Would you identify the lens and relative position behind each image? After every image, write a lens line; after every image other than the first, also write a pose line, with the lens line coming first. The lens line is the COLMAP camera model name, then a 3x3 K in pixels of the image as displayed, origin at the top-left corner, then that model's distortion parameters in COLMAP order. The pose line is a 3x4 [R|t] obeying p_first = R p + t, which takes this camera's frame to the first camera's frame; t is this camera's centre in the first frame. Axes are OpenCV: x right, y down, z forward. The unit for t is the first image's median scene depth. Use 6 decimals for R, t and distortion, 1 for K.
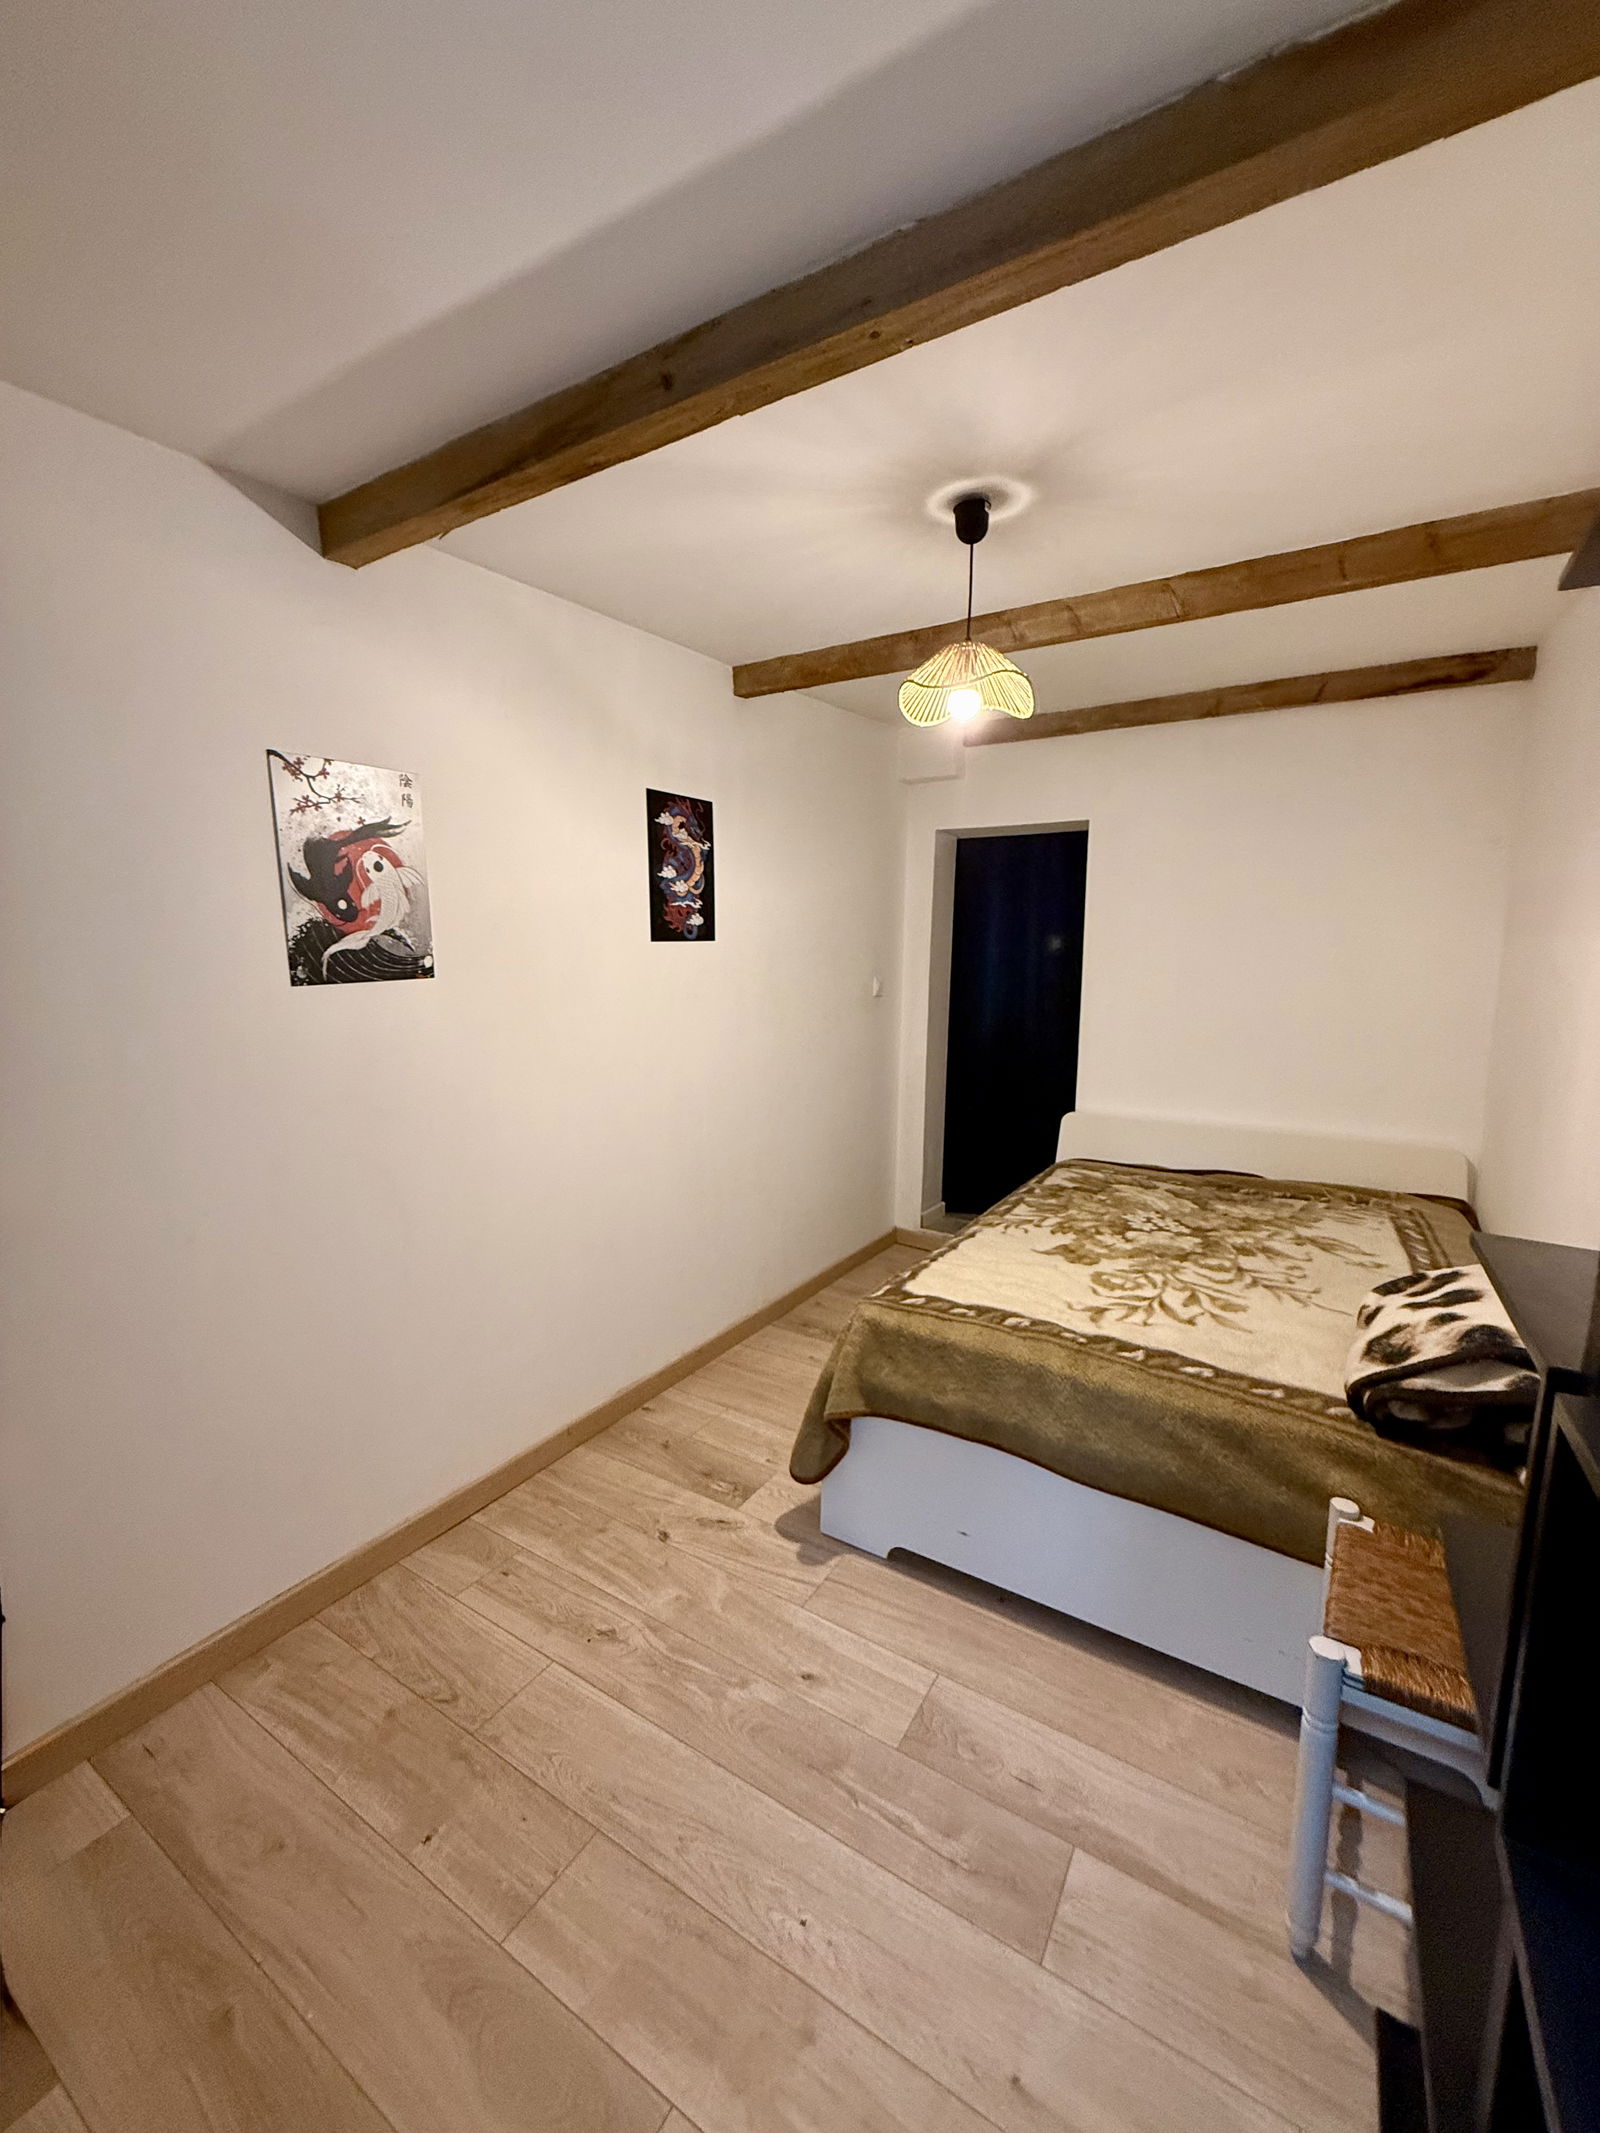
lens RADIAL K [[852.0, 0, 796.1], [0, 852.0, 1073.6], [0, 0, 1]] dist [-0.000877, 0.000000]
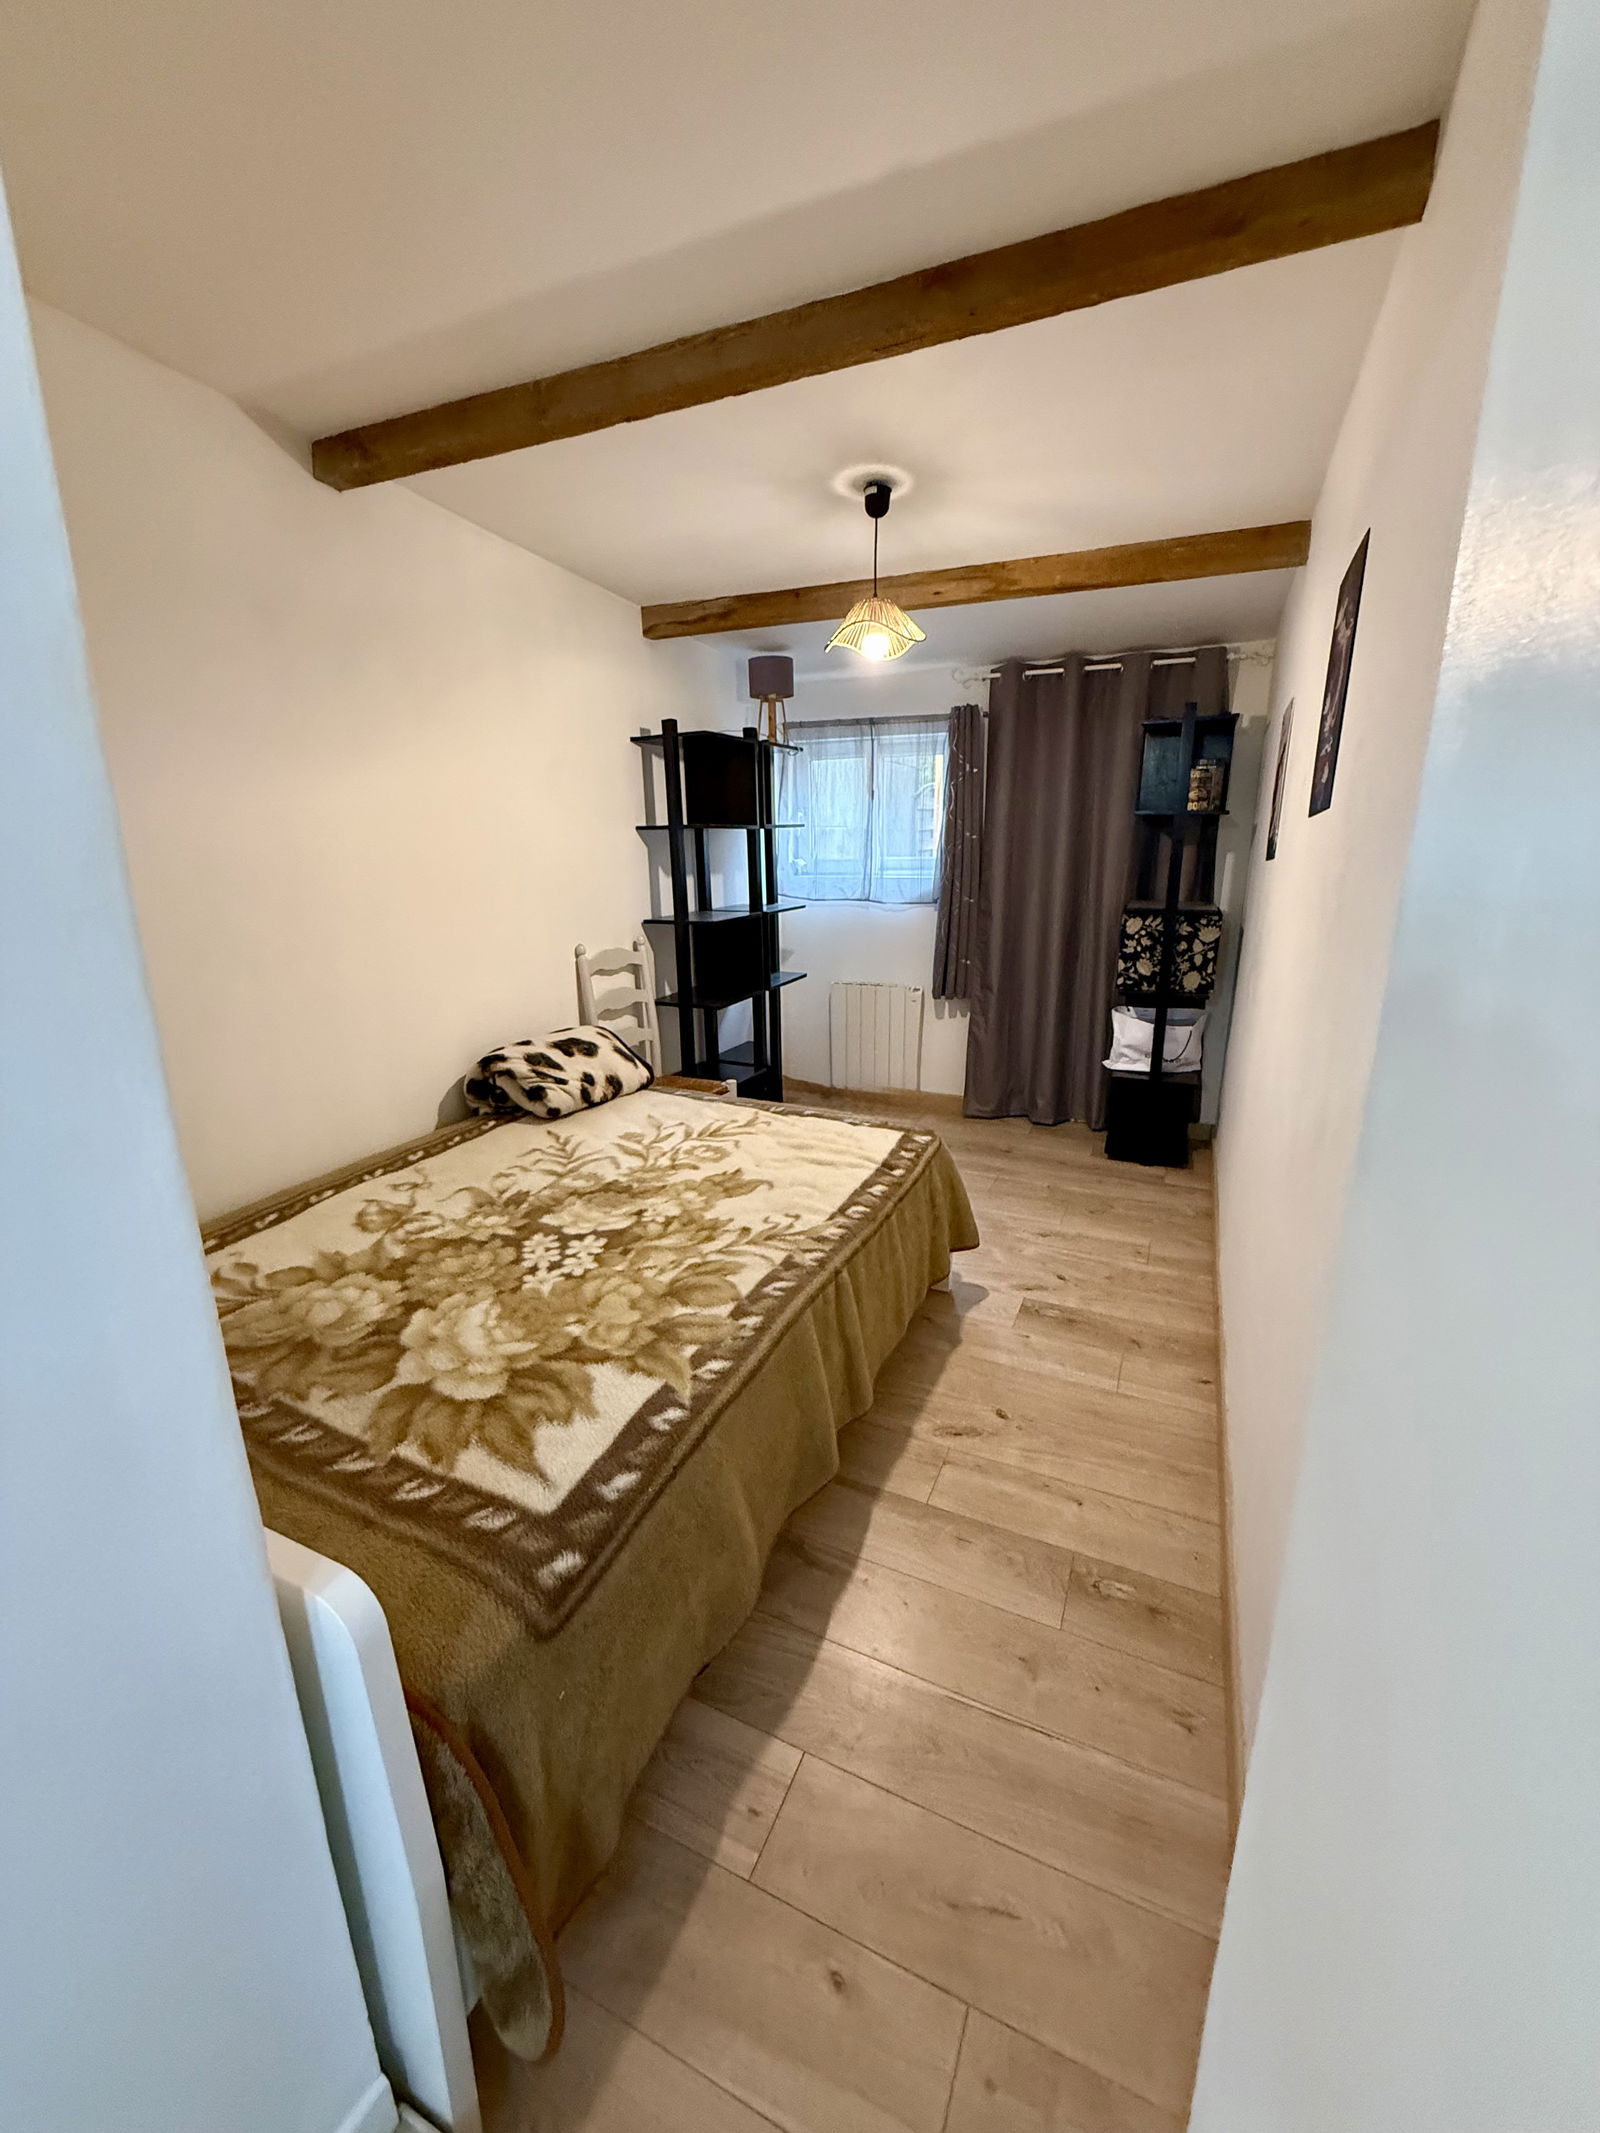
lens RADIAL K [[852.0, 0, 799.6], [0, 852.0, 1066.3], [0, 0, 1]] dist [-0.000877, 0.000000]
pose [[-0.992476, 0.025127, -0.119834, 0.333742], [-0.022680, 0.924050, 0.381599, -0.224035], [0.120321, 0.381446, -0.916527, 1.666900]]
